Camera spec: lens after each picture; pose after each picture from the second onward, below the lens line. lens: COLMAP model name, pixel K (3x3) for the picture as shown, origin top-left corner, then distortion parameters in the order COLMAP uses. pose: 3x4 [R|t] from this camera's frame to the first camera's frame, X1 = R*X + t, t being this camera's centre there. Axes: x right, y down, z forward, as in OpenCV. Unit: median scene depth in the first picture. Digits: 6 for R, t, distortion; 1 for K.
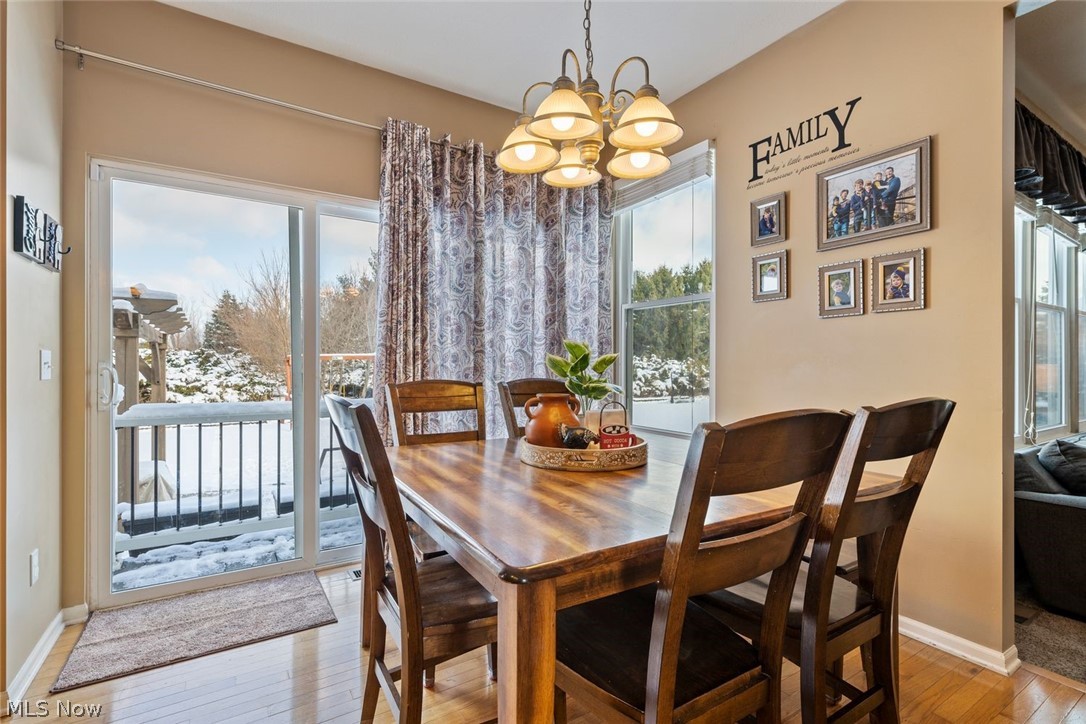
lens RADIAL K [[505.8, 0, 543.0], [0, 505.8, 362.0], [0, 0, 1]] dist [0.002330, 0.000364]
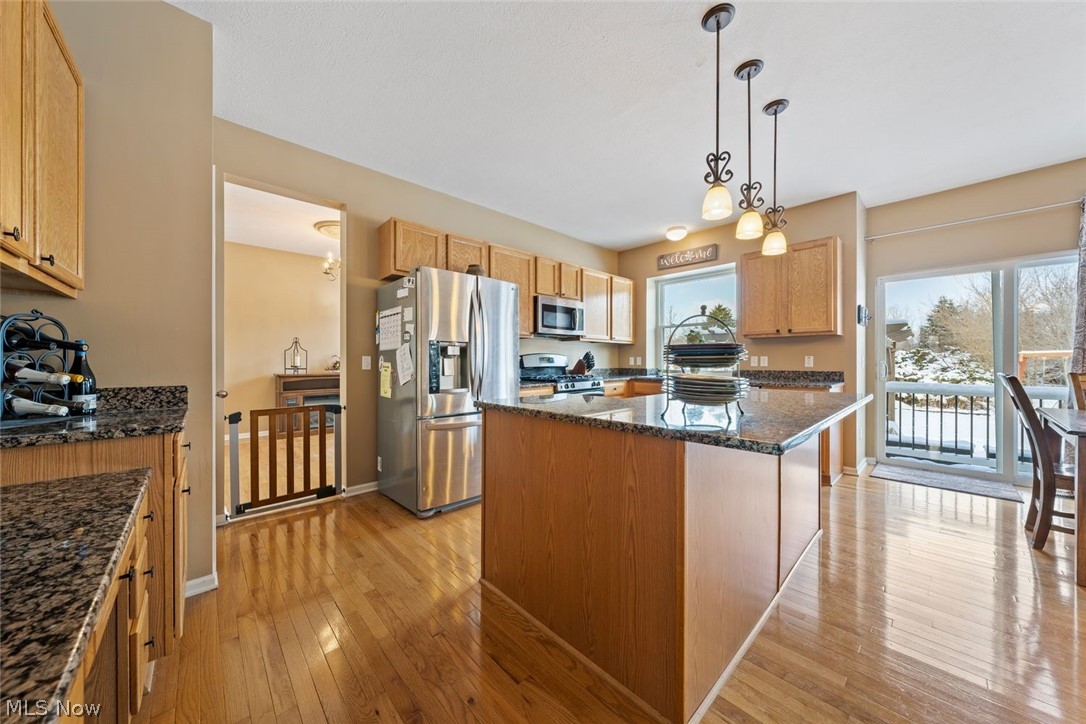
lens RADIAL K [[367.6, 0, 543.0], [0, 367.6, 362.0], [0, 0, 1]] dist [-0.000778, 0.000008]
pose [[0.183874, 0.002220, -0.982947, 0.043796], [0.003875, 0.999988, 0.002983, -0.000385], [0.982942, -0.004357, 0.183863, -0.071899]]
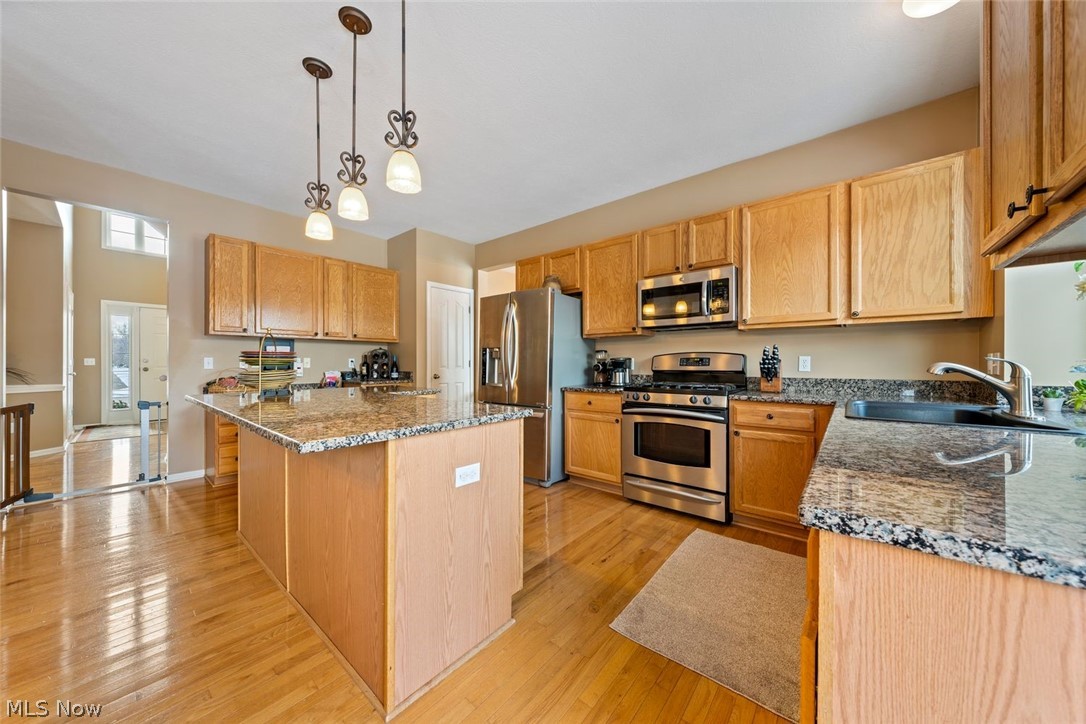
lens RADIAL K [[367.6, 0, 543.0], [0, 367.6, 362.0], [0, 0, 1]] dist [-0.000778, 0.000008]
pose [[-0.953059, -0.001703, -0.302781, -0.108396], [0.000486, 0.999974, -0.007155, 0.000612], [0.302785, -0.006966, -0.953033, 0.173806]]
